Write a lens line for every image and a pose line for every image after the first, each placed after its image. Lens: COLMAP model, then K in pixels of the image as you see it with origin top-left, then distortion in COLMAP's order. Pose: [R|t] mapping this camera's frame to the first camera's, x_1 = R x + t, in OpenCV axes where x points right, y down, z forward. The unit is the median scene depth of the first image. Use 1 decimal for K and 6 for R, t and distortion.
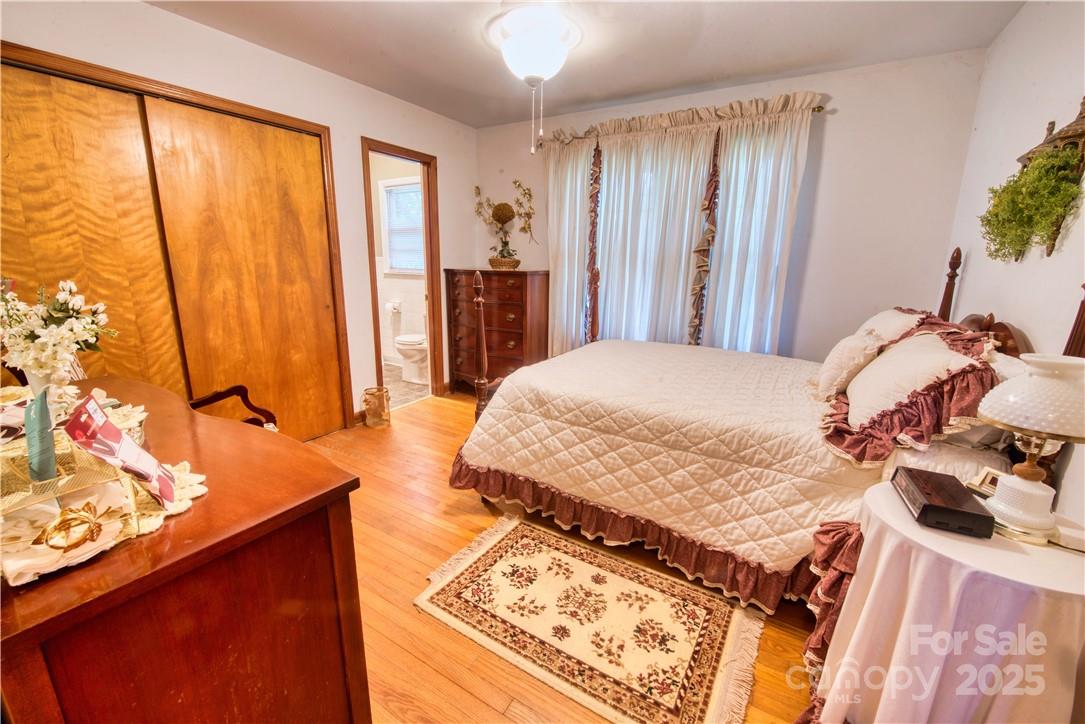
lens RADIAL K [[441.5, 0, 542.5], [0, 441.5, 362.0], [0, 0, 1]] dist [-0.001055, -0.003955]
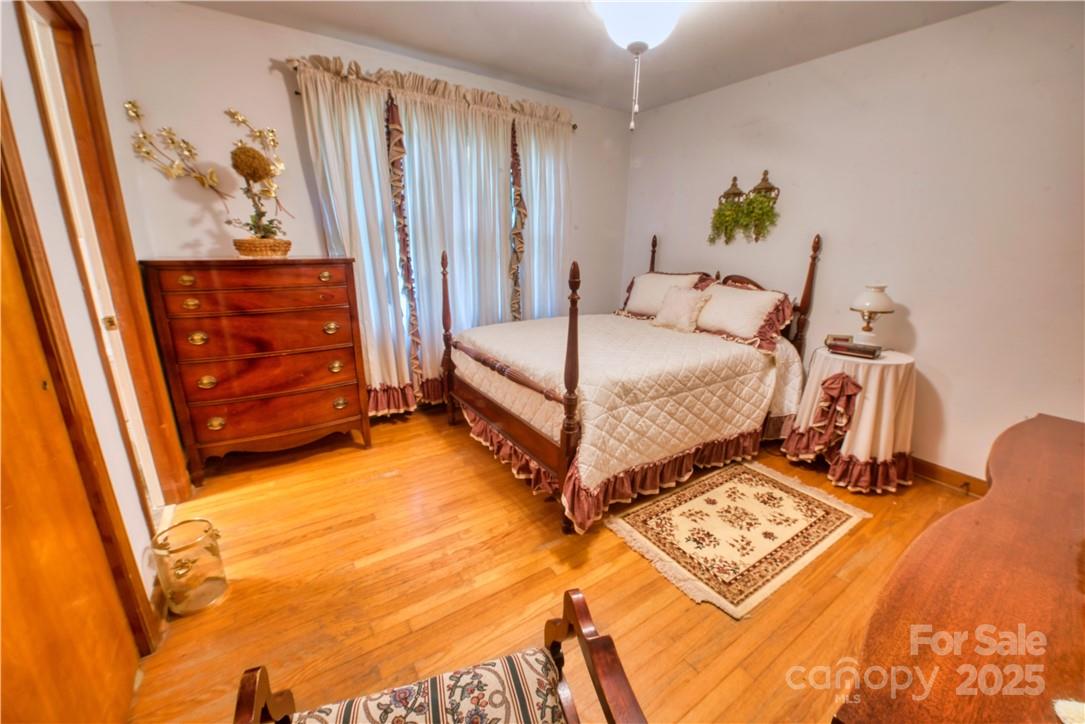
lens RADIAL K [[422.8, 0, 542.5], [0, 422.8, 362.0], [0, 0, 1]] dist [-0.015237, -0.002628]
pose [[0.414076, -0.253992, 0.874087, -0.982965], [0.196007, 0.962633, 0.186869, -0.205003], [-0.888888, 0.093949, 0.448387, 0.814914]]
